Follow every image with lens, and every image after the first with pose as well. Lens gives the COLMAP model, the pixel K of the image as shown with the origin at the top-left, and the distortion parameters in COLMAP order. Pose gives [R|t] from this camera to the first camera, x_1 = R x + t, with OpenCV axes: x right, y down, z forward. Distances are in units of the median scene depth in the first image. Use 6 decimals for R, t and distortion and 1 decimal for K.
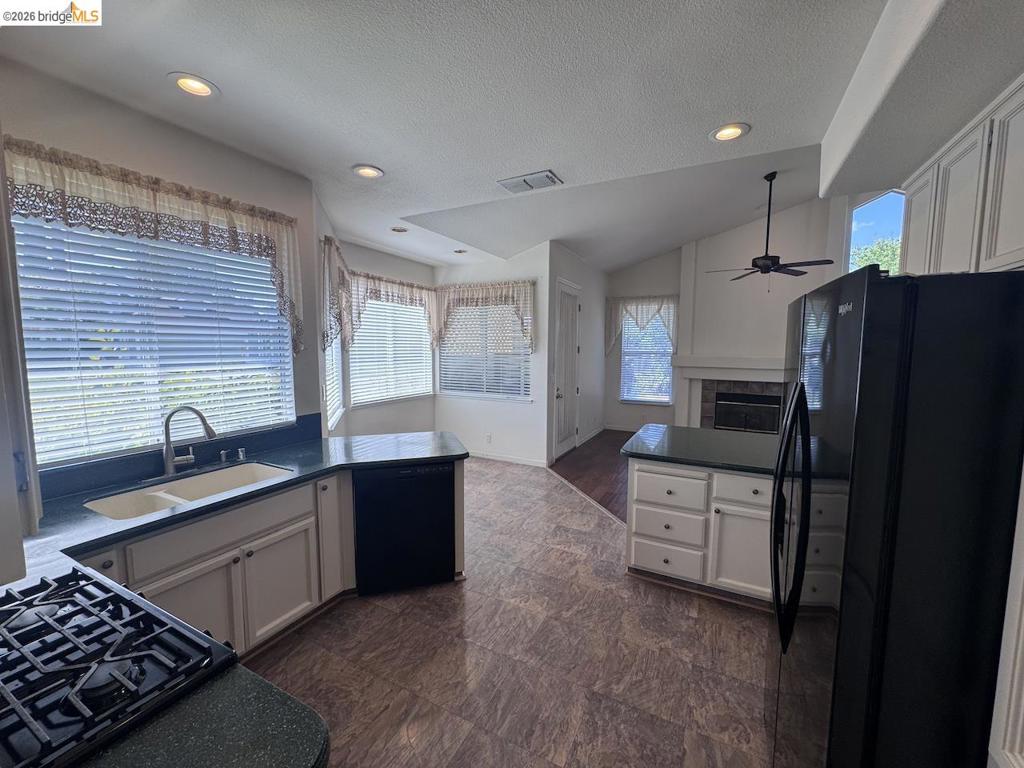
lens RADIAL K [[411.2, 0, 510.9], [0, 411.2, 385.5], [0, 0, 1]] dist [-0.005920, 0.001334]
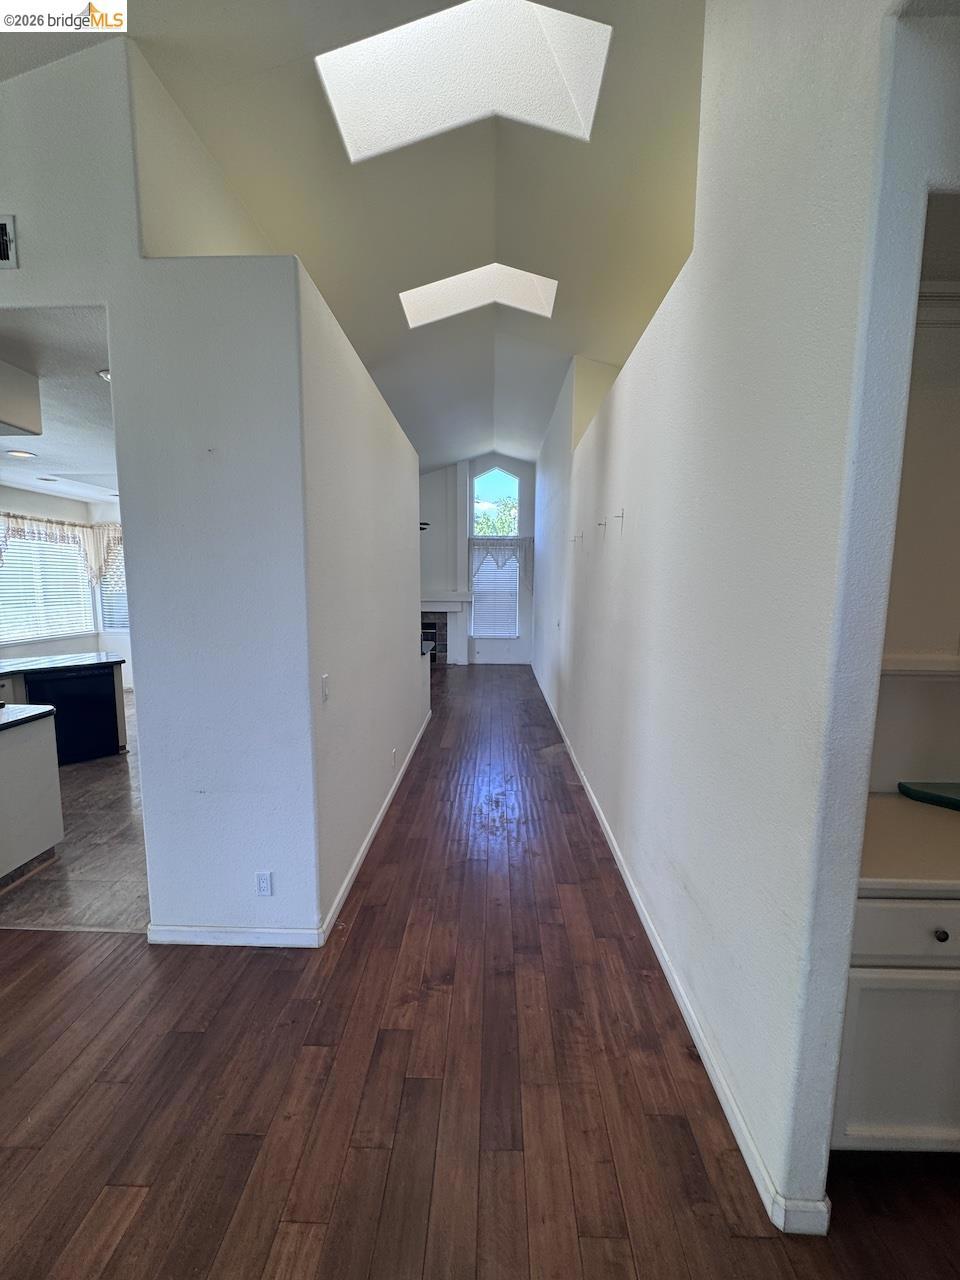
lens RADIAL K [[514.0, 0, 480.3], [0, 514.0, 638.4], [0, 0, 1]] dist [-0.005920, 0.001334]
pose [[0.898738, -0.050274, 0.435595, 0.170913], [0.043633, 0.998729, 0.025243, 0.072724], [-0.436310, -0.003680, 0.899789, -0.831531]]
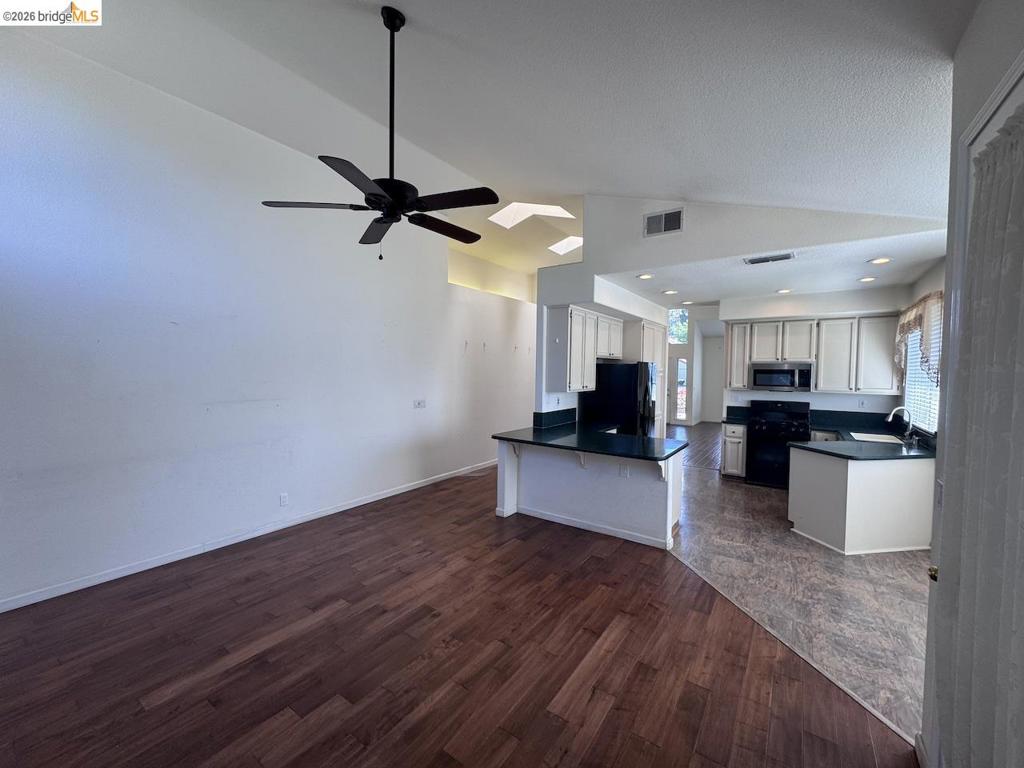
lens RADIAL K [[411.2, 0, 512.2], [0, 411.2, 385.2], [0, 0, 1]] dist [-0.005920, 0.001334]
pose [[-0.991208, -0.025198, 0.129891, 0.552345], [-0.007435, 0.990755, 0.135461, -0.195047], [-0.132104, 0.133304, -0.982231, 1.945697]]
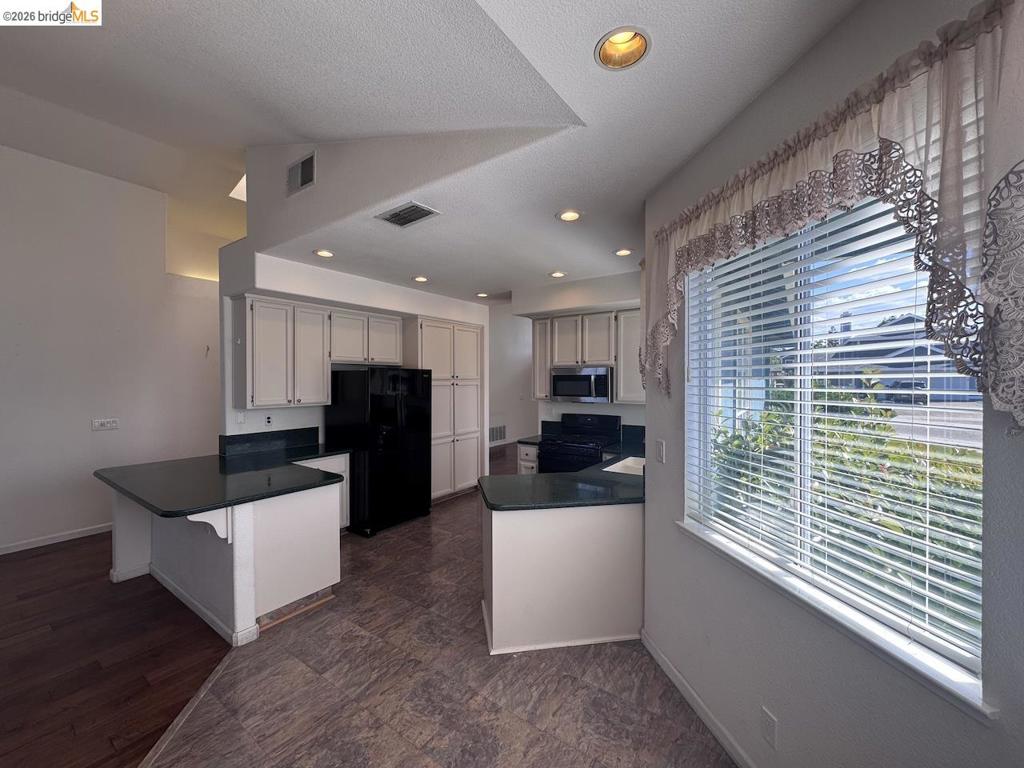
lens RADIAL K [[411.2, 0, 512.6], [0, 411.2, 385.4], [0, 0, 1]] dist [-0.005920, 0.001334]
pose [[-0.991362, -0.007477, 0.130942, -0.248829], [0.007032, 0.993907, 0.109994, -0.156194], [-0.130967, 0.109965, -0.985269, 1.509119]]
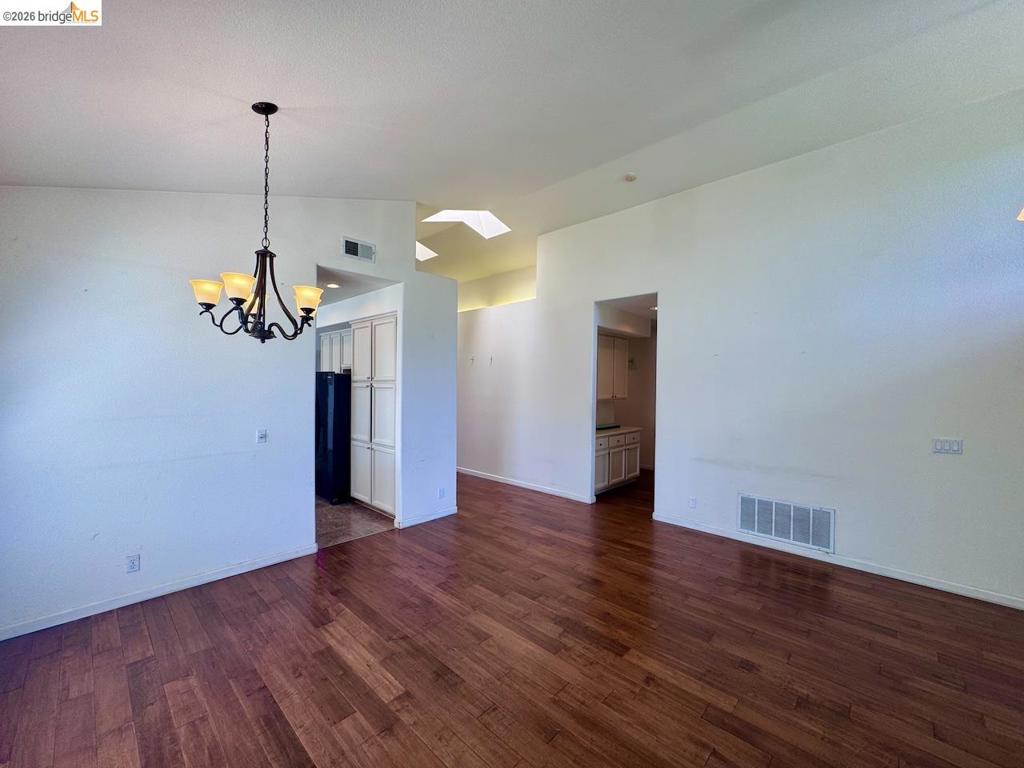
lens RADIAL K [[411.2, 0, 511.3], [0, 411.2, 384.4], [0, 0, 1]] dist [-0.005920, 0.001334]
pose [[0.277154, -0.007576, 0.960796, -1.024563], [0.084966, 0.996245, -0.016654, 0.061714], [-0.957061, 0.086250, 0.276757, -0.783304]]
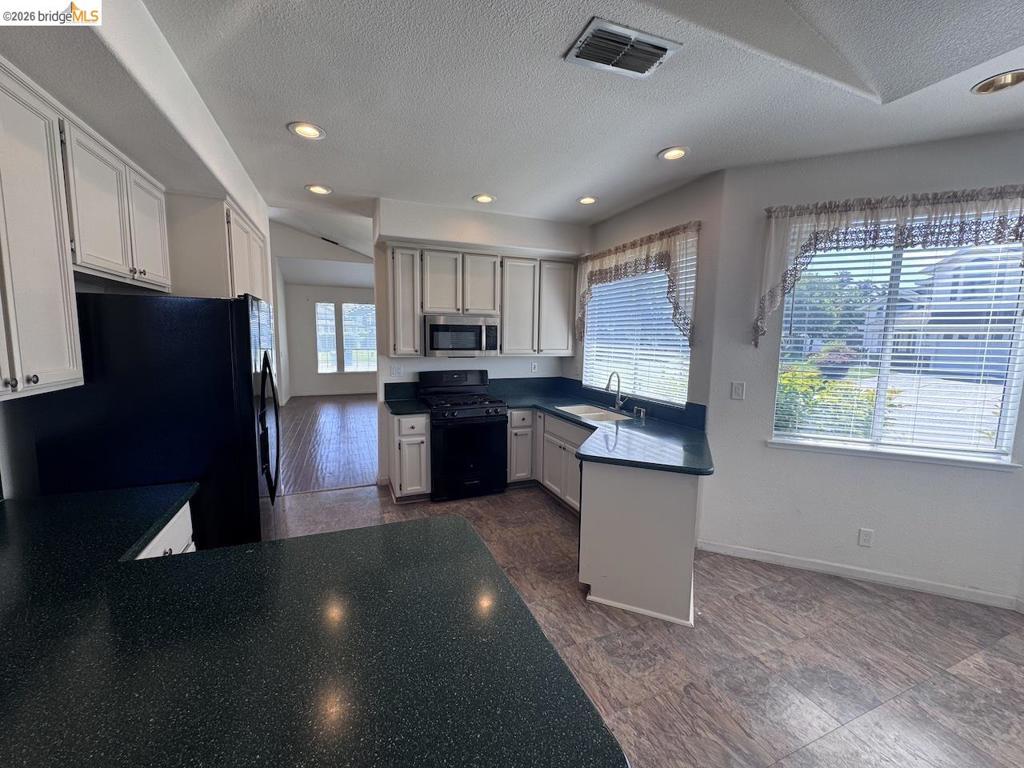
lens RADIAL K [[411.2, 0, 512.1], [0, 411.2, 384.6], [0, 0, 1]] dist [-0.005920, 0.001334]
pose [[-0.647969, 0.073125, -0.758149, 0.478921], [-0.092307, 0.980505, 0.173464, -0.091552], [0.756053, 0.182381, -0.628586, 1.029691]]
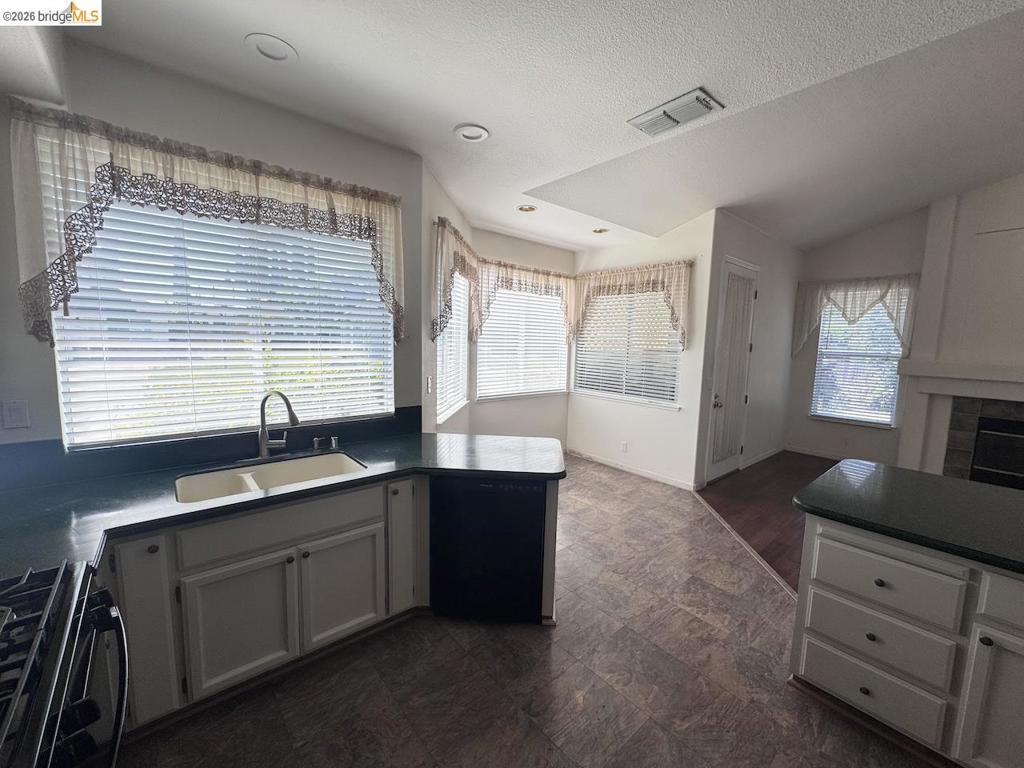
lens RADIAL K [[411.2, 0, 511.3], [0, 411.2, 385.4], [0, 0, 1]] dist [-0.005920, 0.001334]
pose [[0.926413, 0.061147, -0.371511, 0.060955], [-0.057181, 0.998128, 0.021694, -0.009938], [0.372142, 0.001145, 0.928175, 0.165557]]
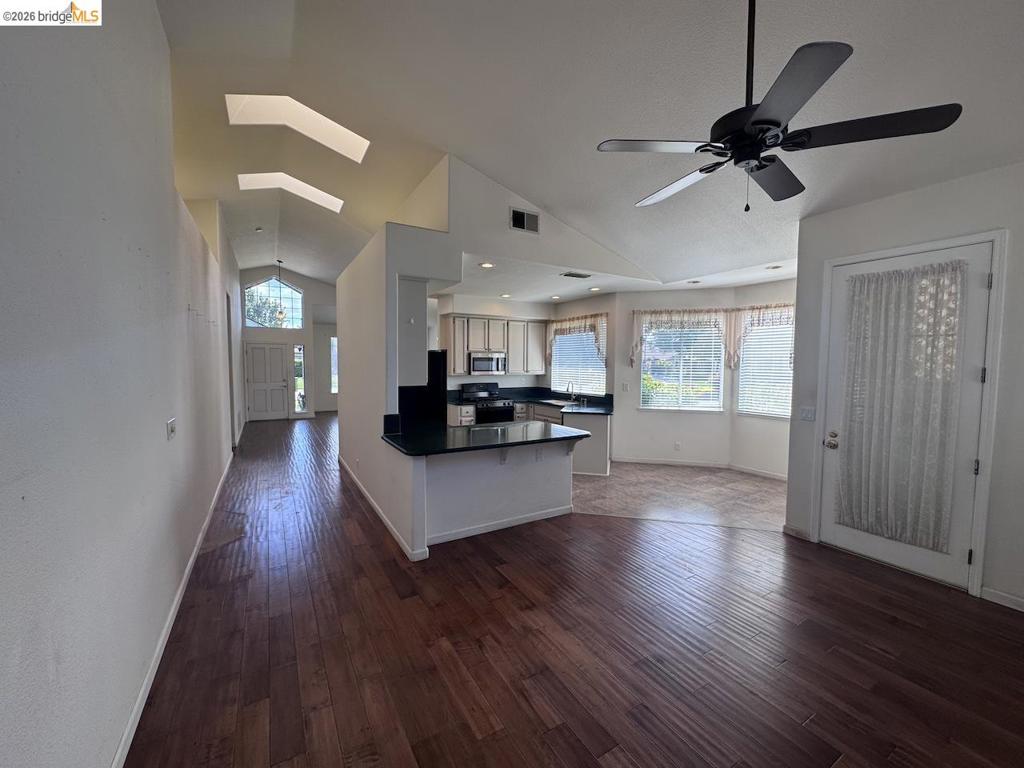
lens RADIAL K [[411.2, 0, 511.1], [0, 411.2, 384.9], [0, 0, 1]] dist [-0.005920, 0.001334]
pose [[-0.528636, 0.035773, -0.848095, 1.382509], [-0.092945, 0.990665, 0.099721, -0.124277], [0.843745, 0.131542, -0.520376, 1.372271]]
